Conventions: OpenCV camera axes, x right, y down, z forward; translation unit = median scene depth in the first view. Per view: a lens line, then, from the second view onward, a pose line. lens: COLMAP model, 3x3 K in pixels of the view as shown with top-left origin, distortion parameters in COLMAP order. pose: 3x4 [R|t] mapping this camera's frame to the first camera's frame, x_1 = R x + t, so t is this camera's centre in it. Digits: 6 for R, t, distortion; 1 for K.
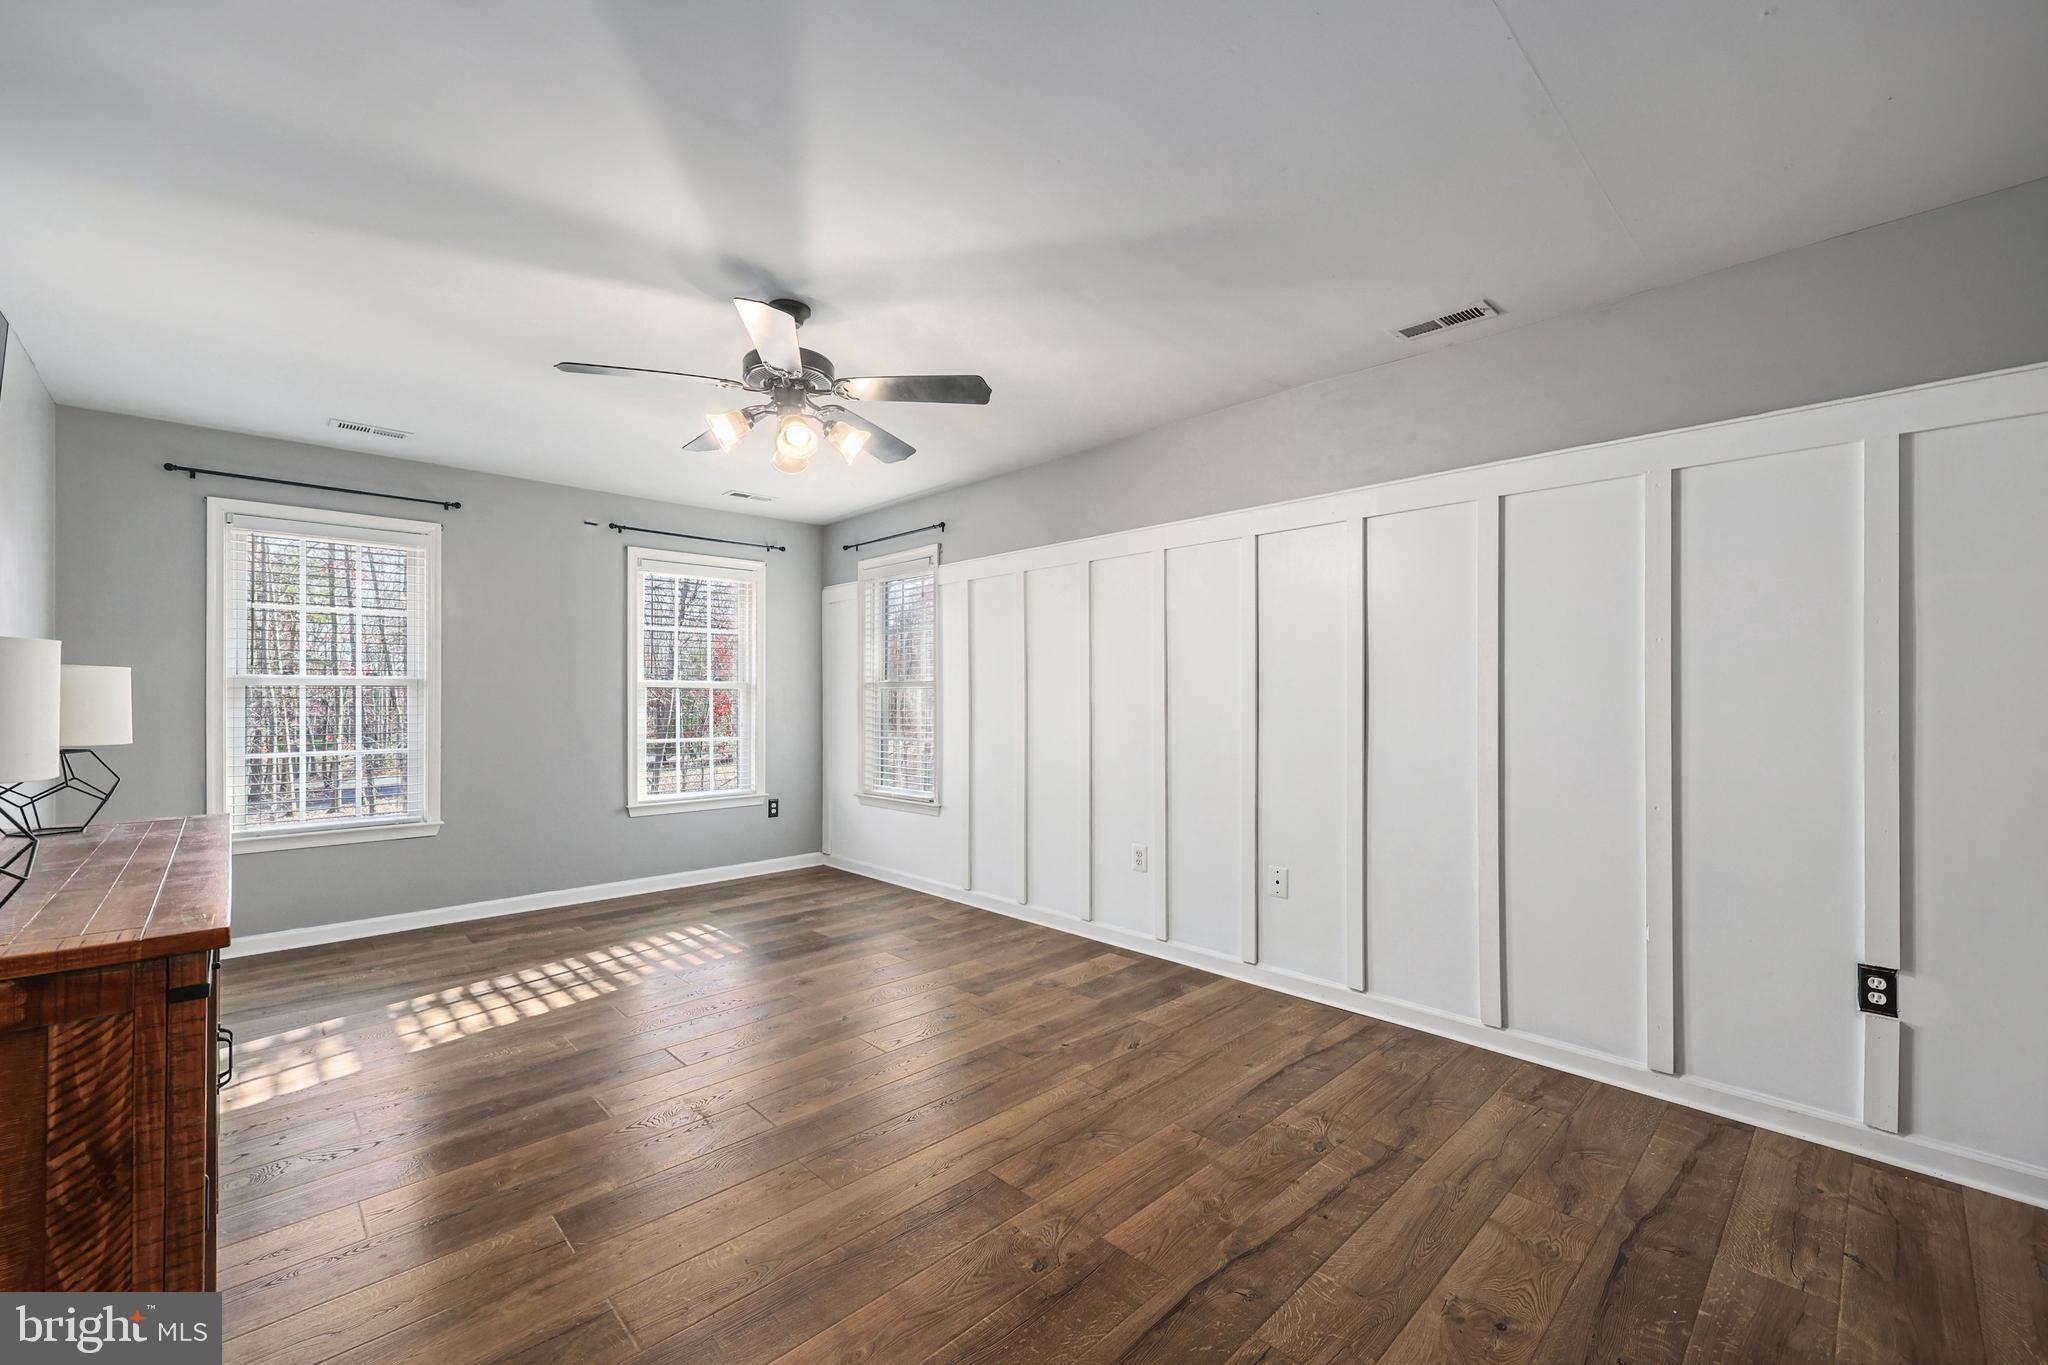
lens RADIAL K [[835.3, 0, 1025.4], [0, 835.3, 698.1], [0, 0, 1]] dist [0.002991, 0.000171]
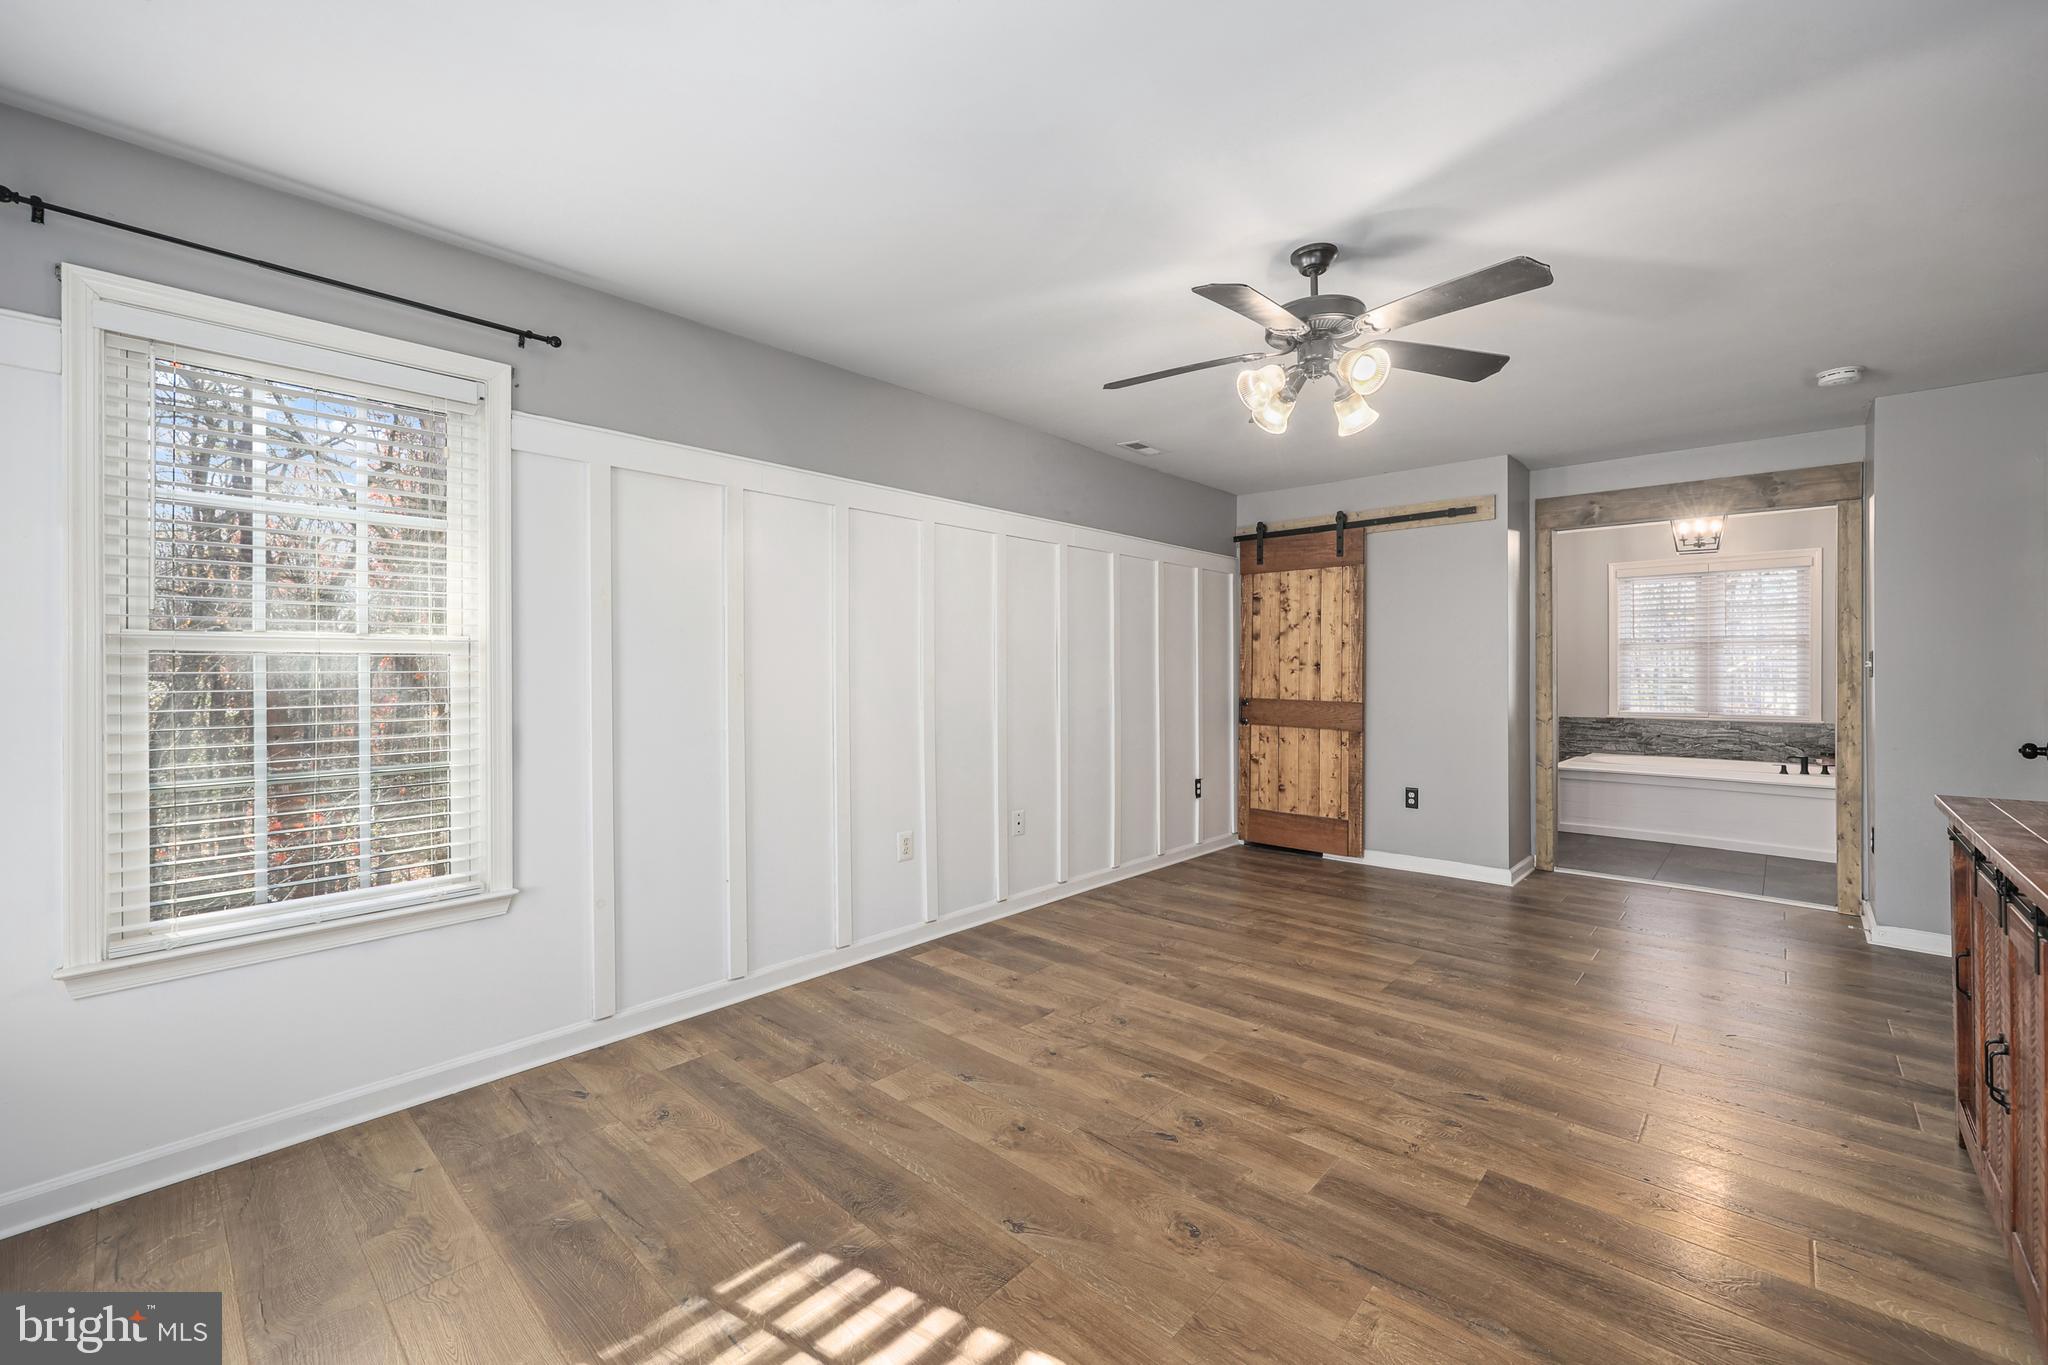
lens RADIAL K [[835.3, 0, 1024.1], [0, 835.3, 666.5], [0, 0, 1]] dist [0.002991, 0.000171]
pose [[-0.066158, 0.006058, 0.997791, -0.930218], [0.004873, 0.999972, -0.005748, -0.002088], [-0.997797, 0.004482, -0.066186, 1.083156]]
